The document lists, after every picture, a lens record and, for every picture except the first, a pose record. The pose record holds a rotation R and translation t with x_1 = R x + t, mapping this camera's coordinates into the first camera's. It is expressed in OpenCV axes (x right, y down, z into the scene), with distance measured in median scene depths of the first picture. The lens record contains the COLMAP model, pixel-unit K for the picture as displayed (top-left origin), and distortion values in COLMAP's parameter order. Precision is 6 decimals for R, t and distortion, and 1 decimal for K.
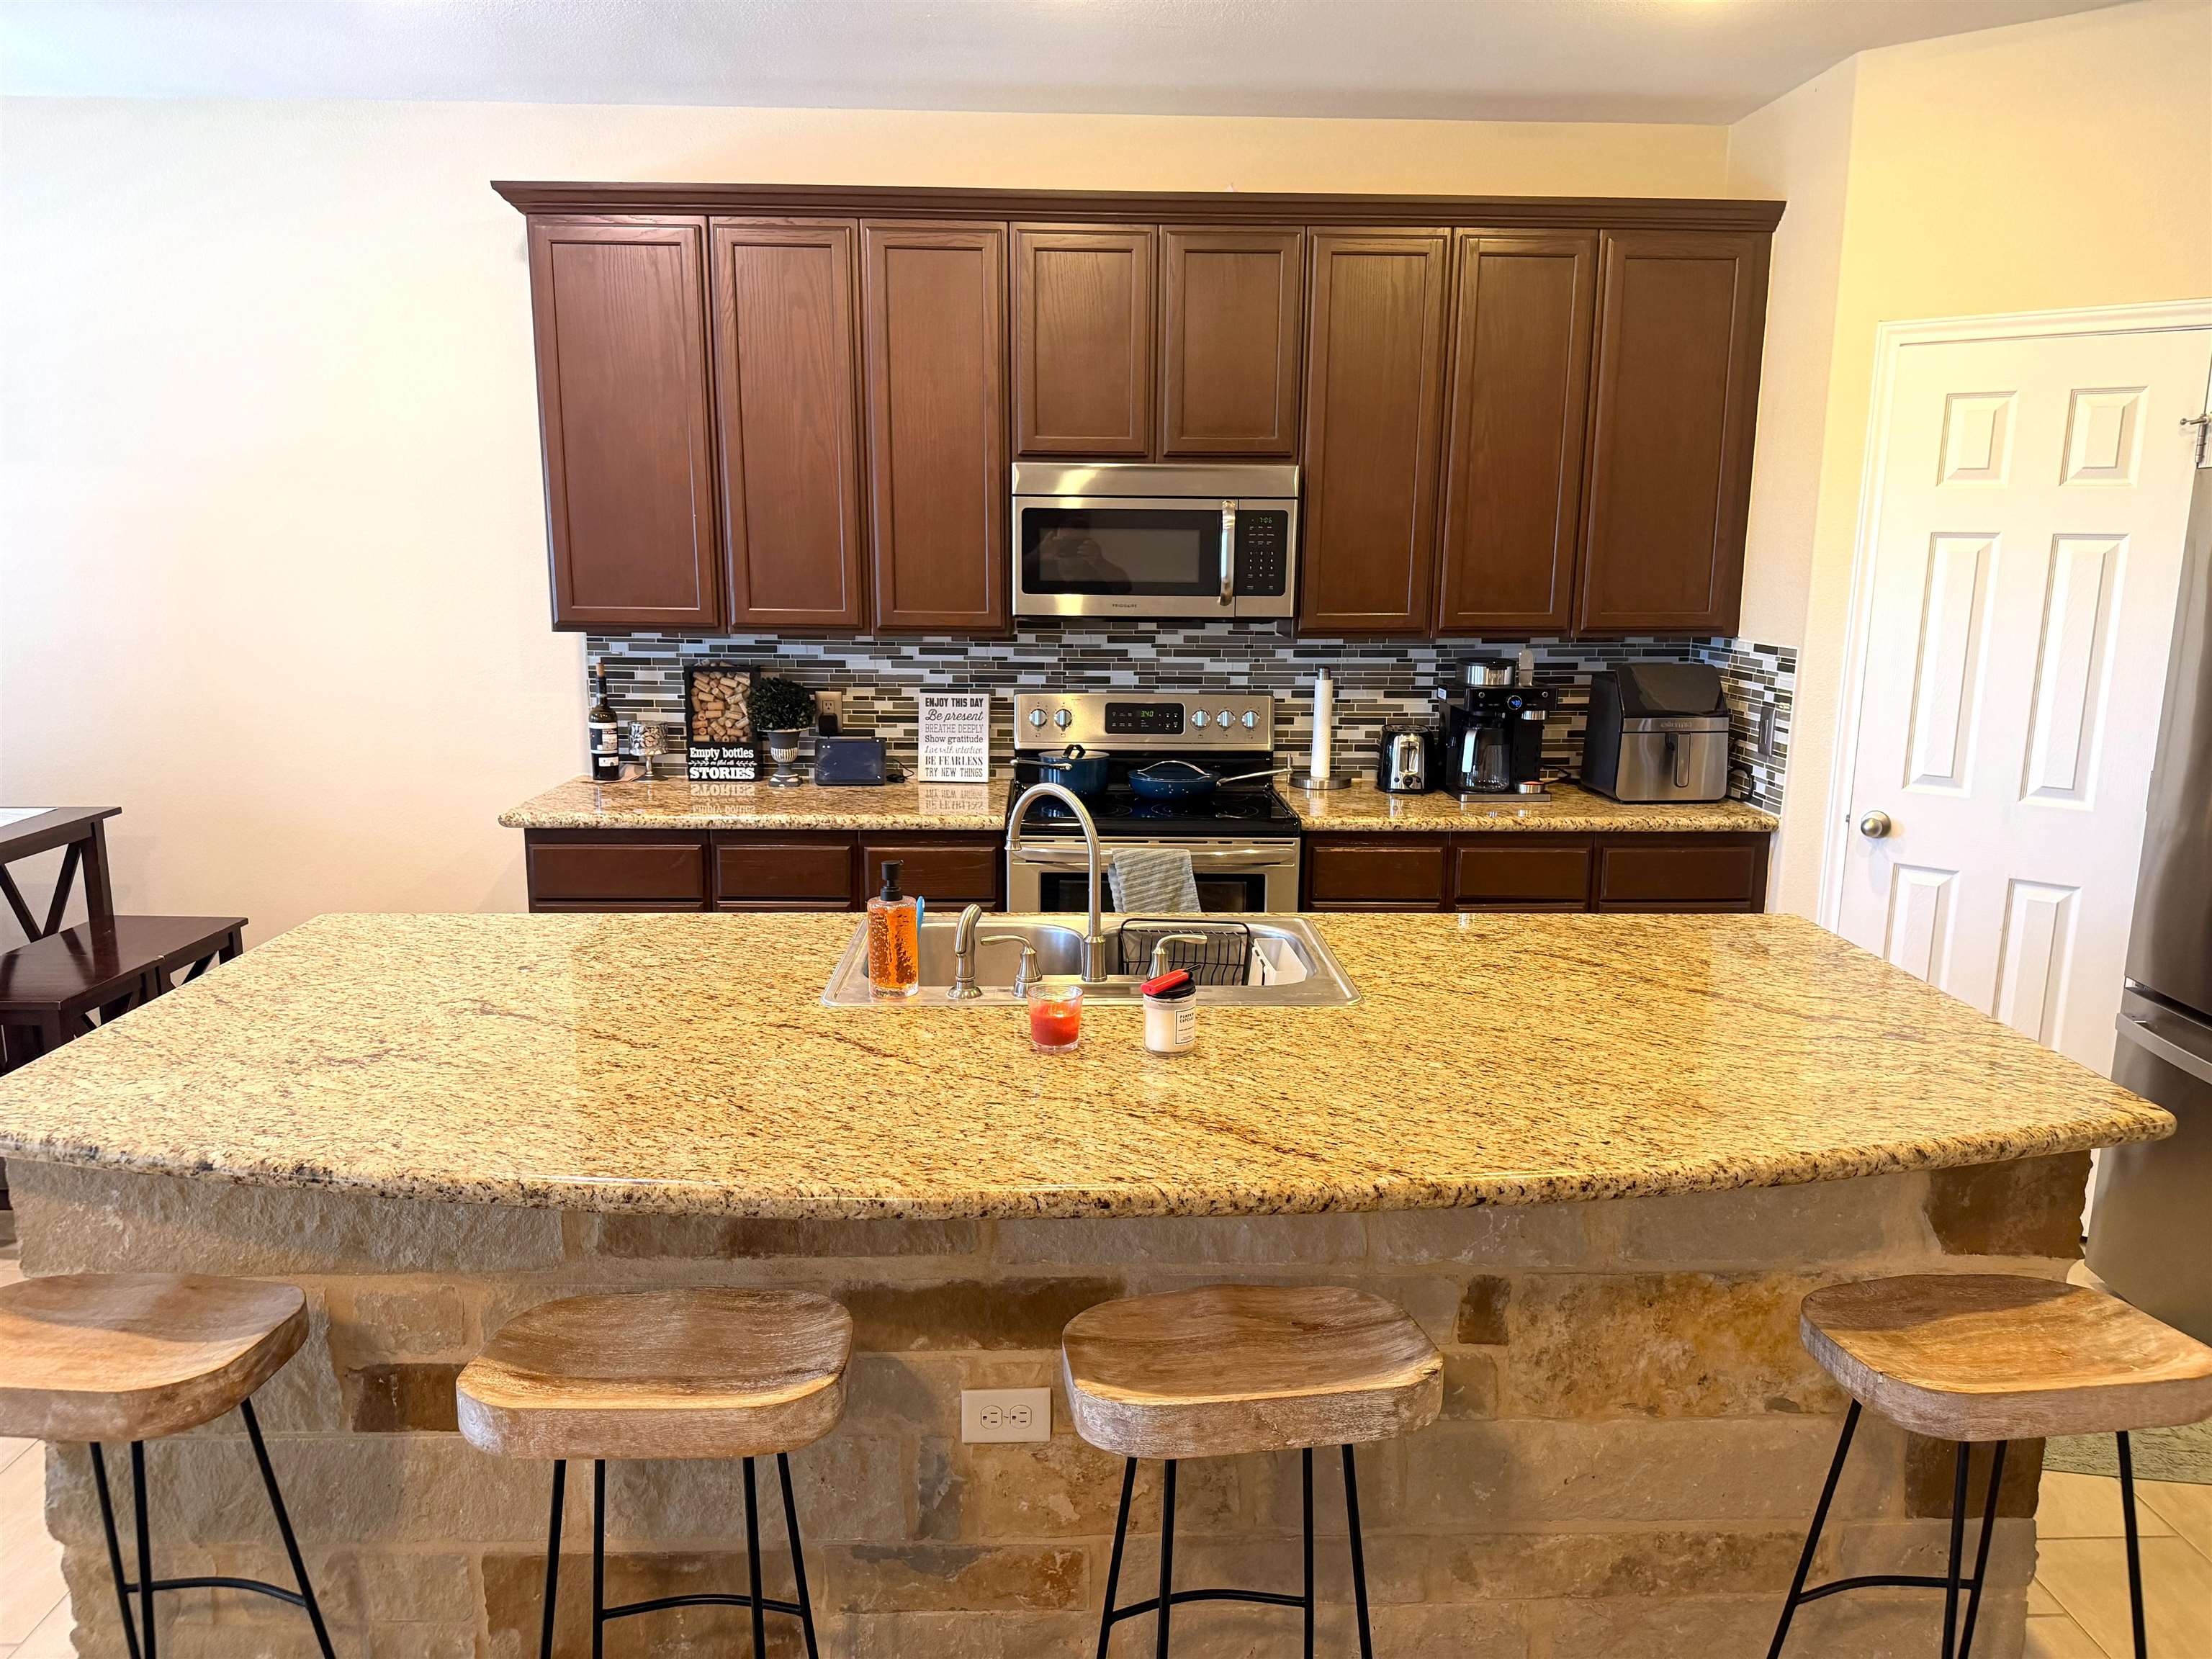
lens RADIAL K [[1580.7, 0, 1120.2], [0, 1580.7, 845.7], [0, 0, 1]] dist [0.083378, -0.079136]
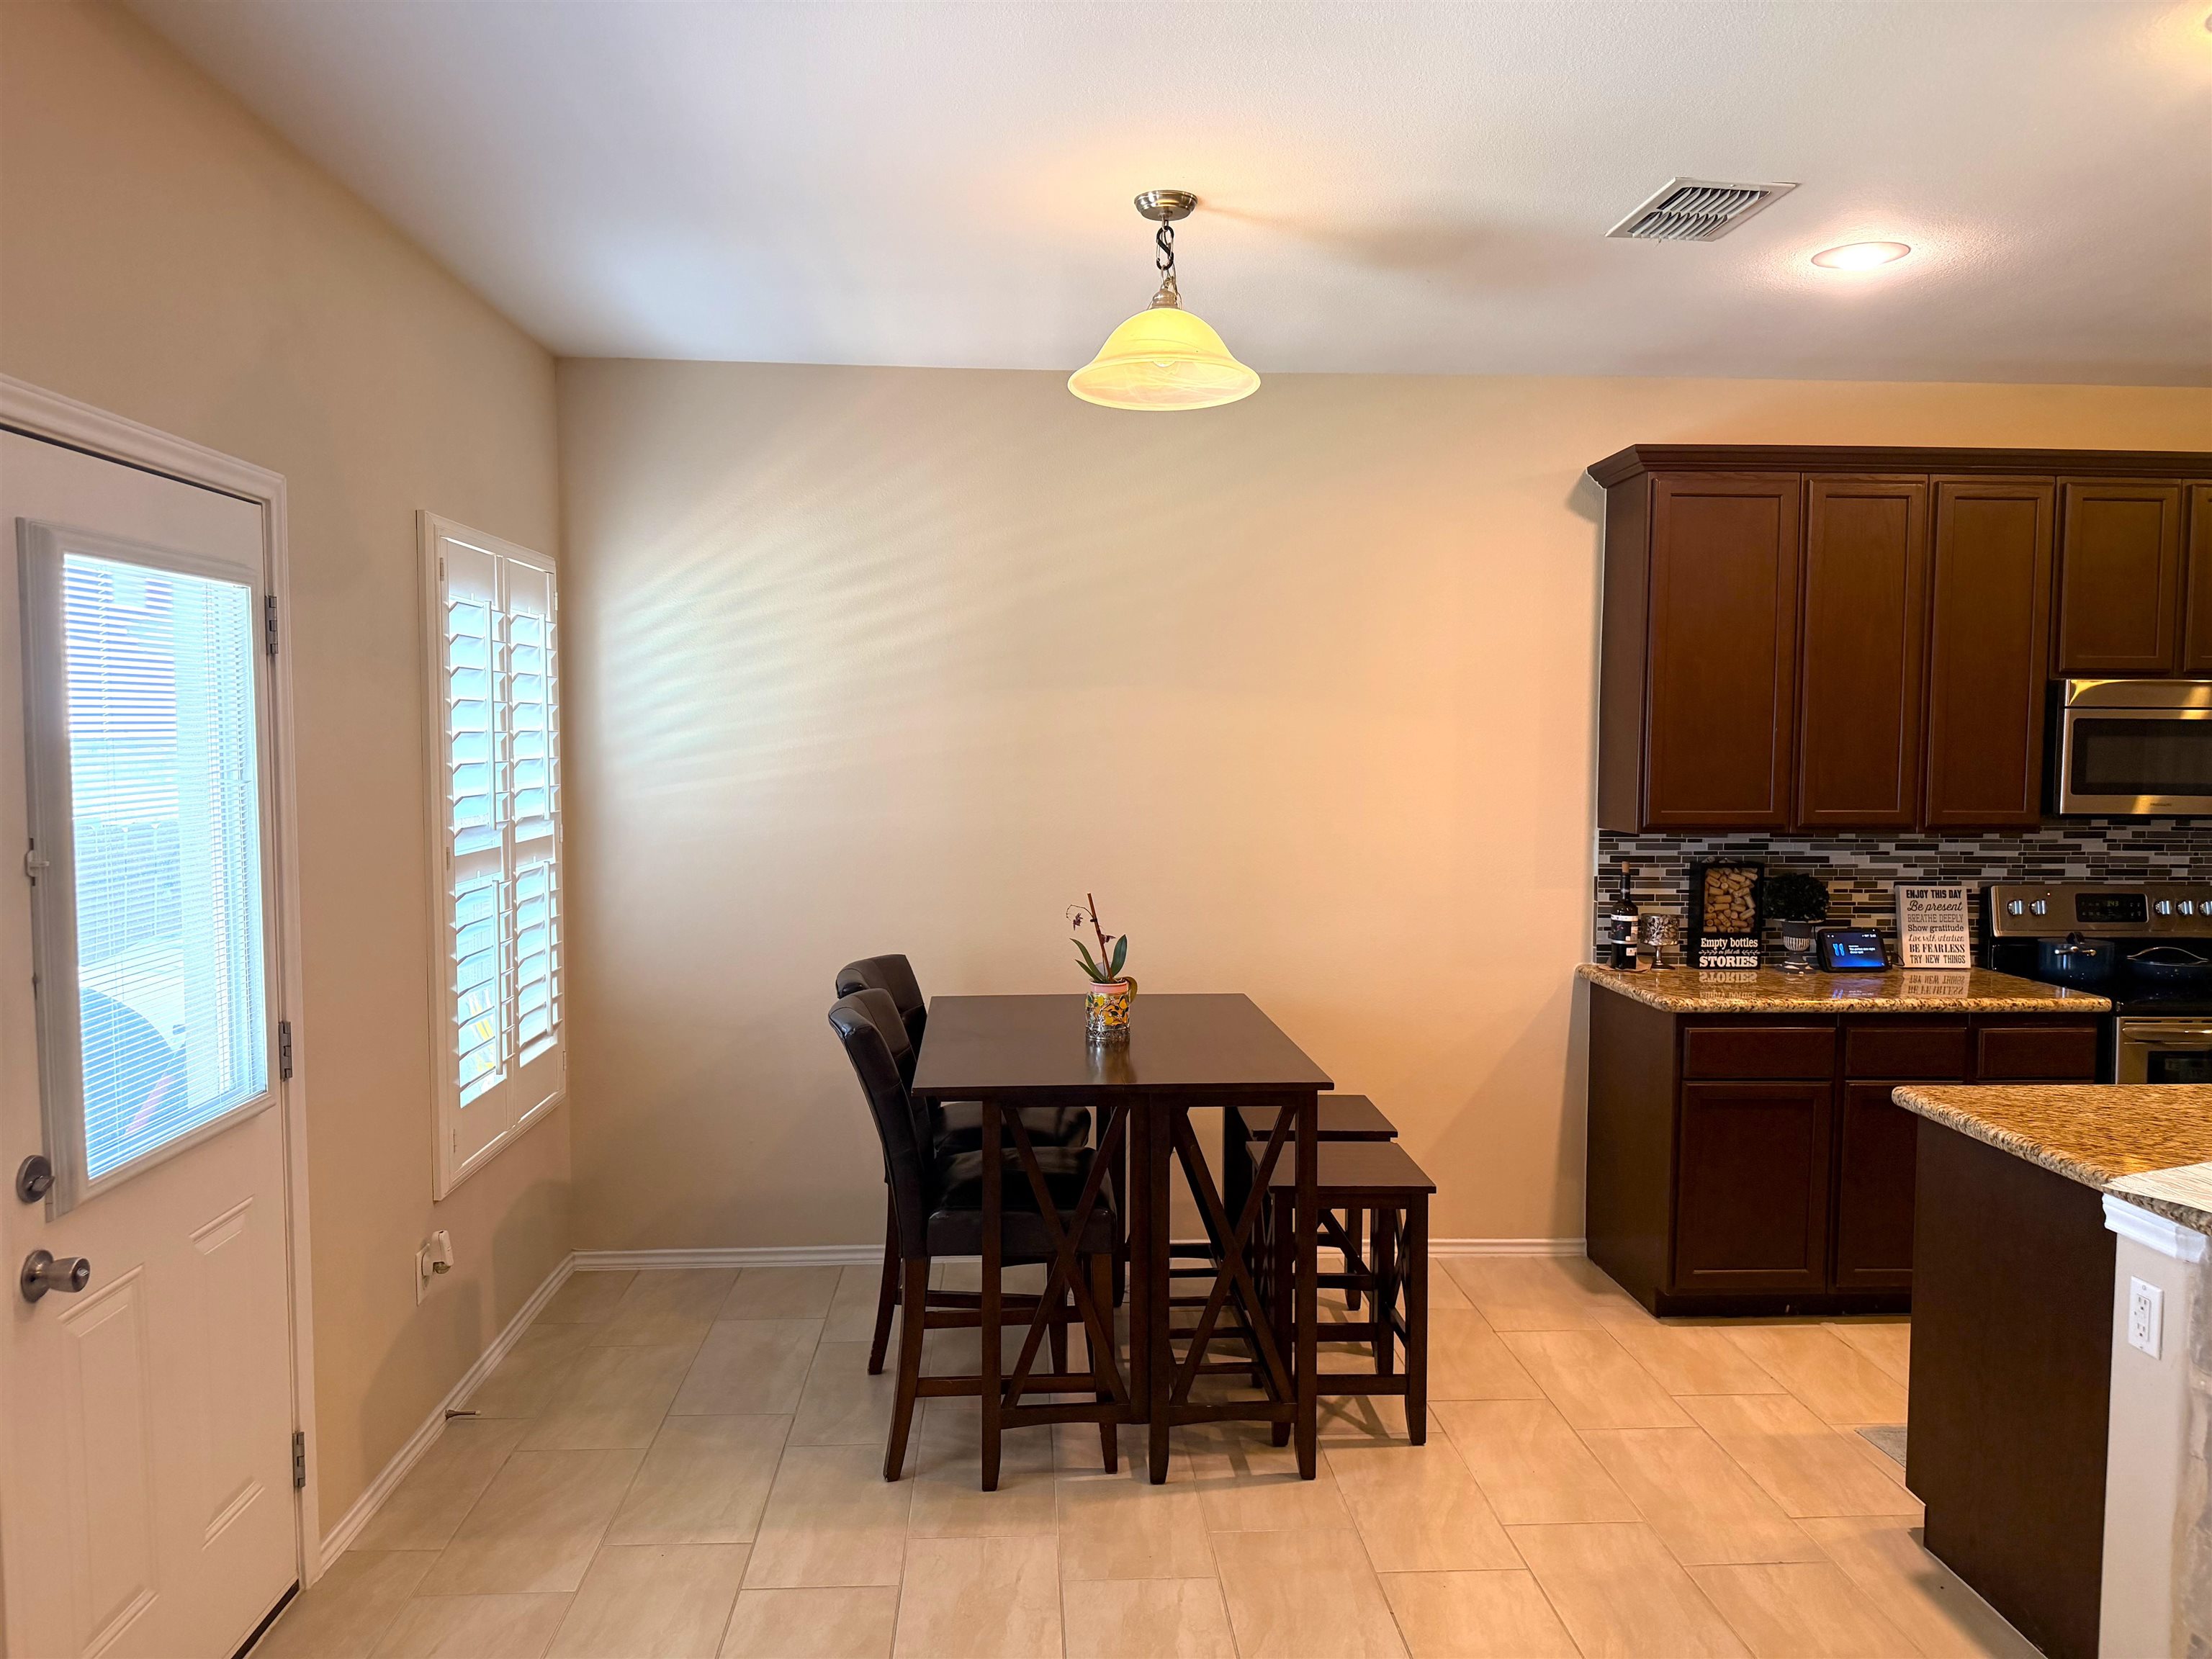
lens RADIAL K [[1580.7, 0, 1116.0], [0, 1580.7, 832.6], [0, 0, 1]] dist [0.083378, -0.079136]
pose [[0.997942, -0.005322, 0.063906, -0.732601], [0.013442, 0.991771, -0.127320, -0.000007], [-0.062703, 0.127917, 0.989801, -0.055755]]
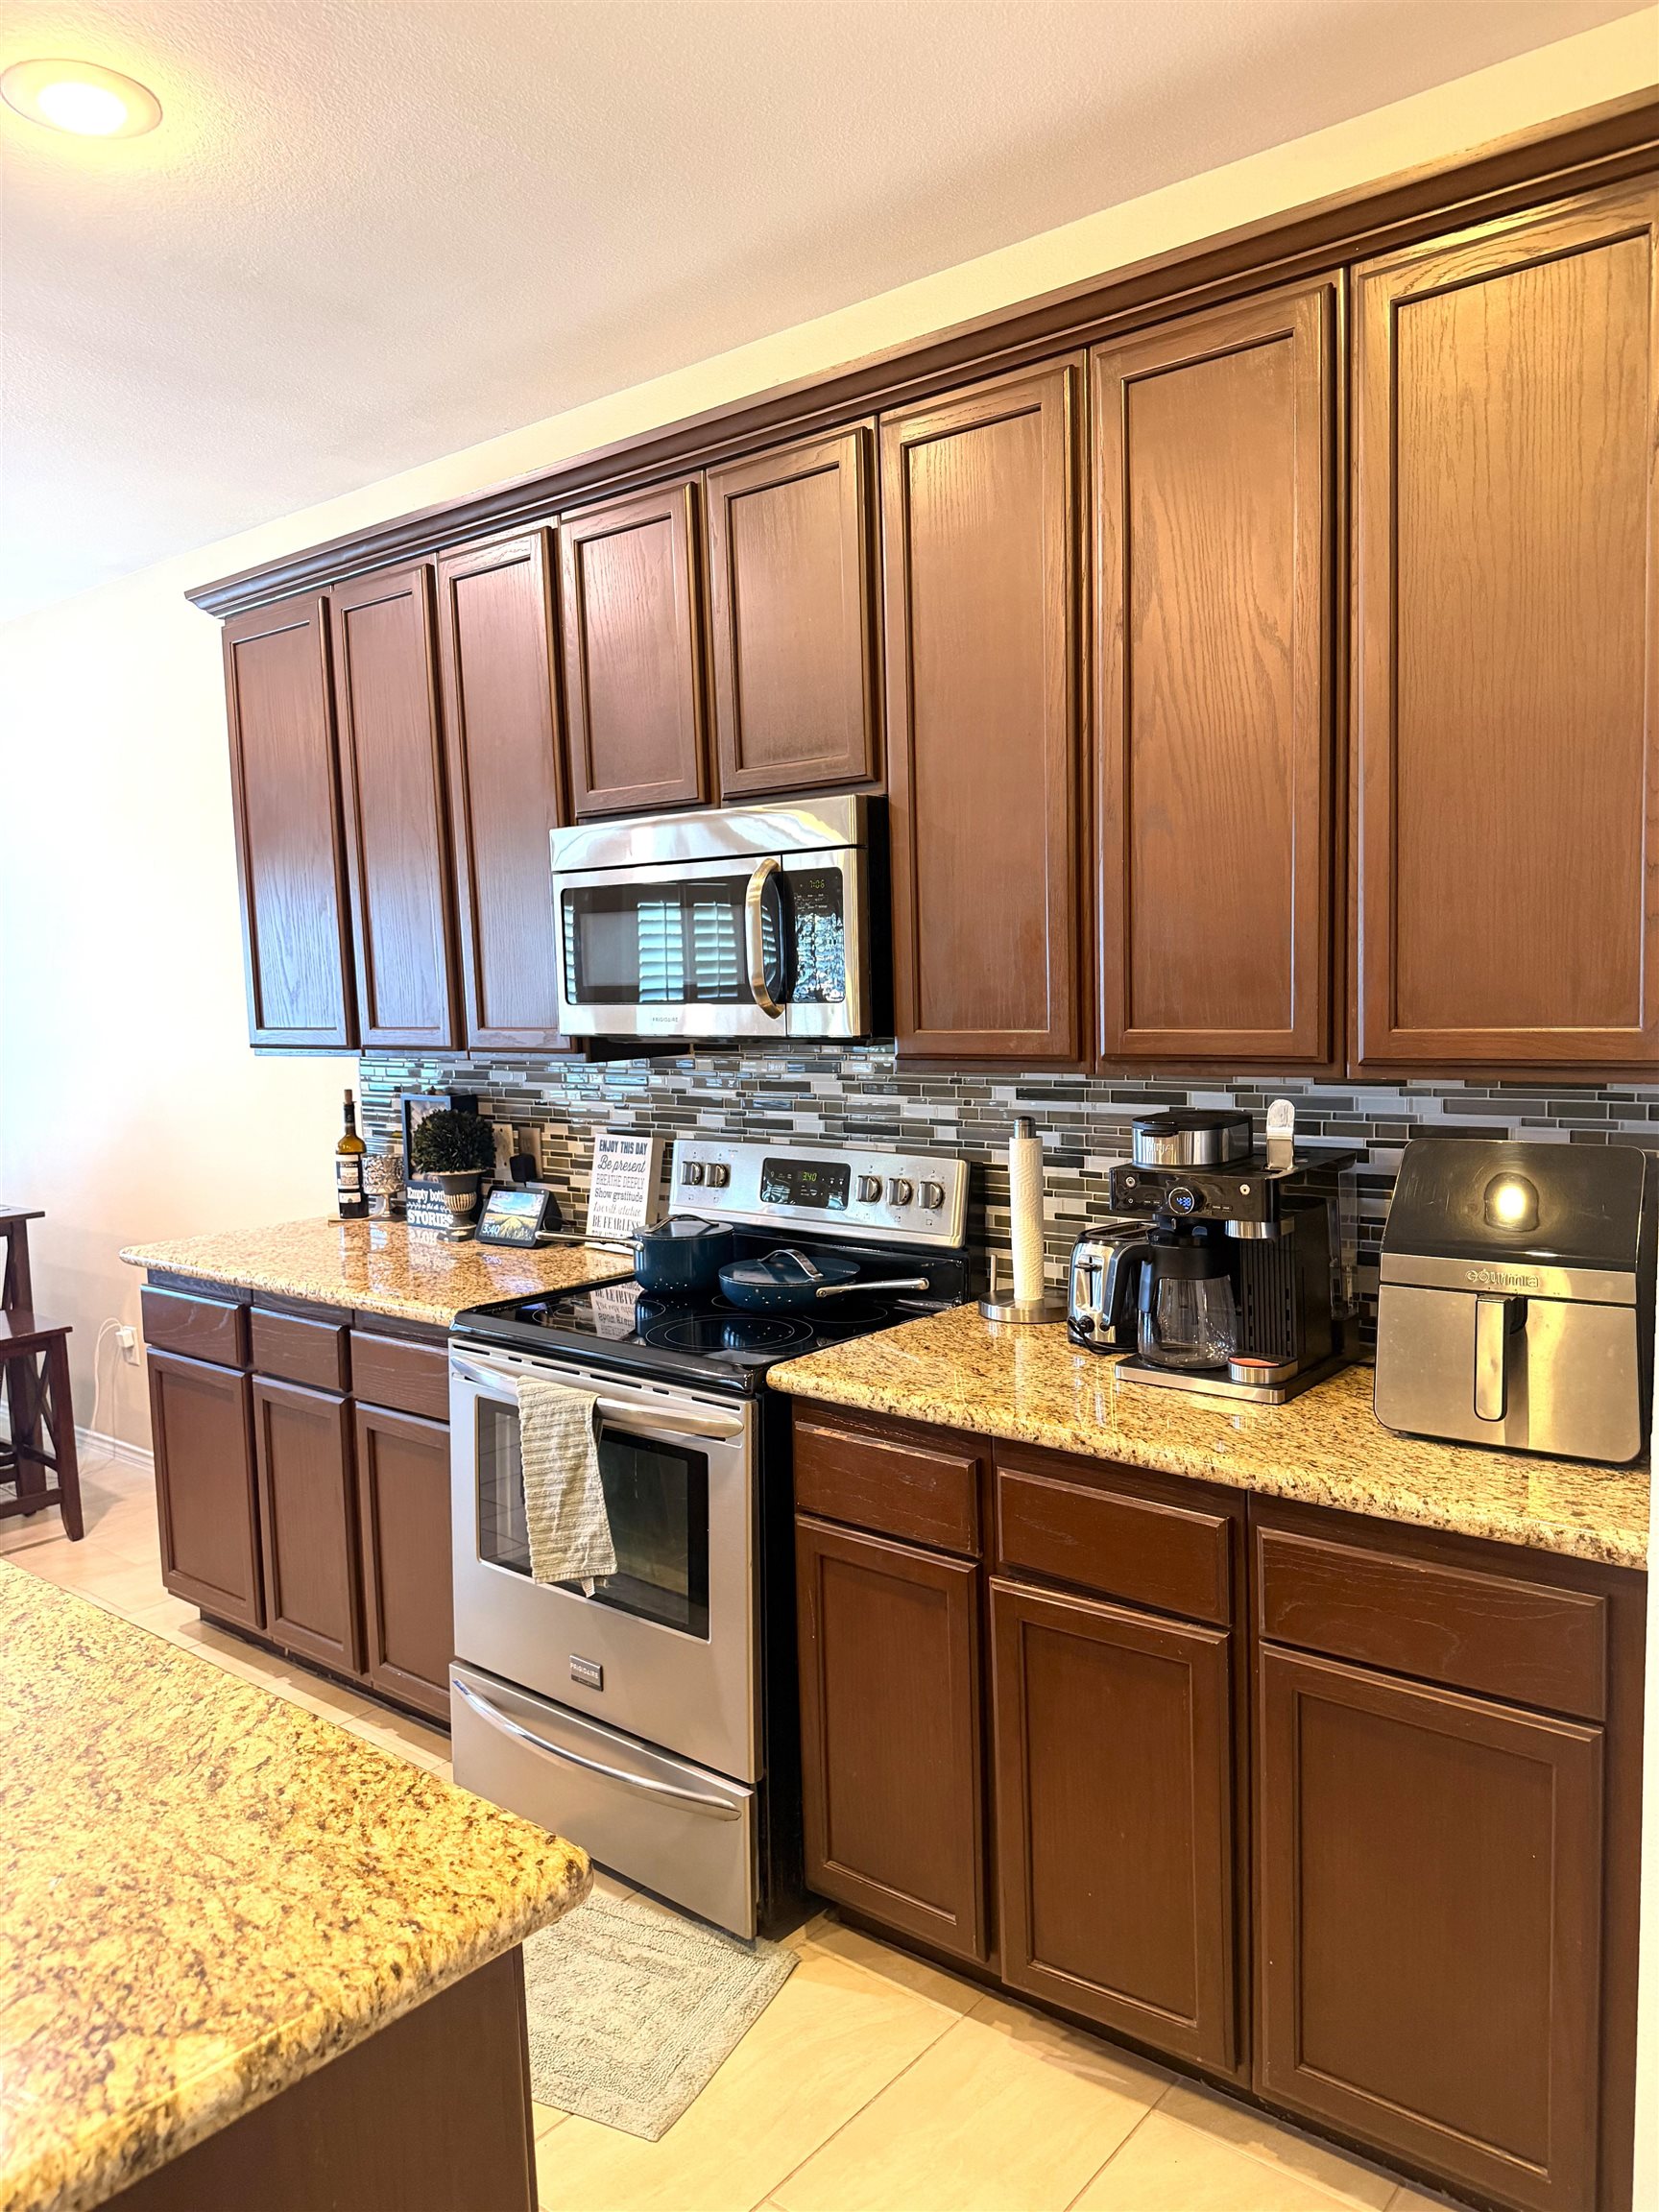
lens RADIAL K [[1580.7, 0, 775.5], [0, 1580.7, 1104.4], [0, 0, 1]] dist [0.083378, -0.079136]
pose [[0.740268, 0.026781, -0.671778, 0.458567], [-0.092475, 0.993765, -0.062286, -0.070645], [0.665922, 0.108231, 0.738129, 0.486656]]
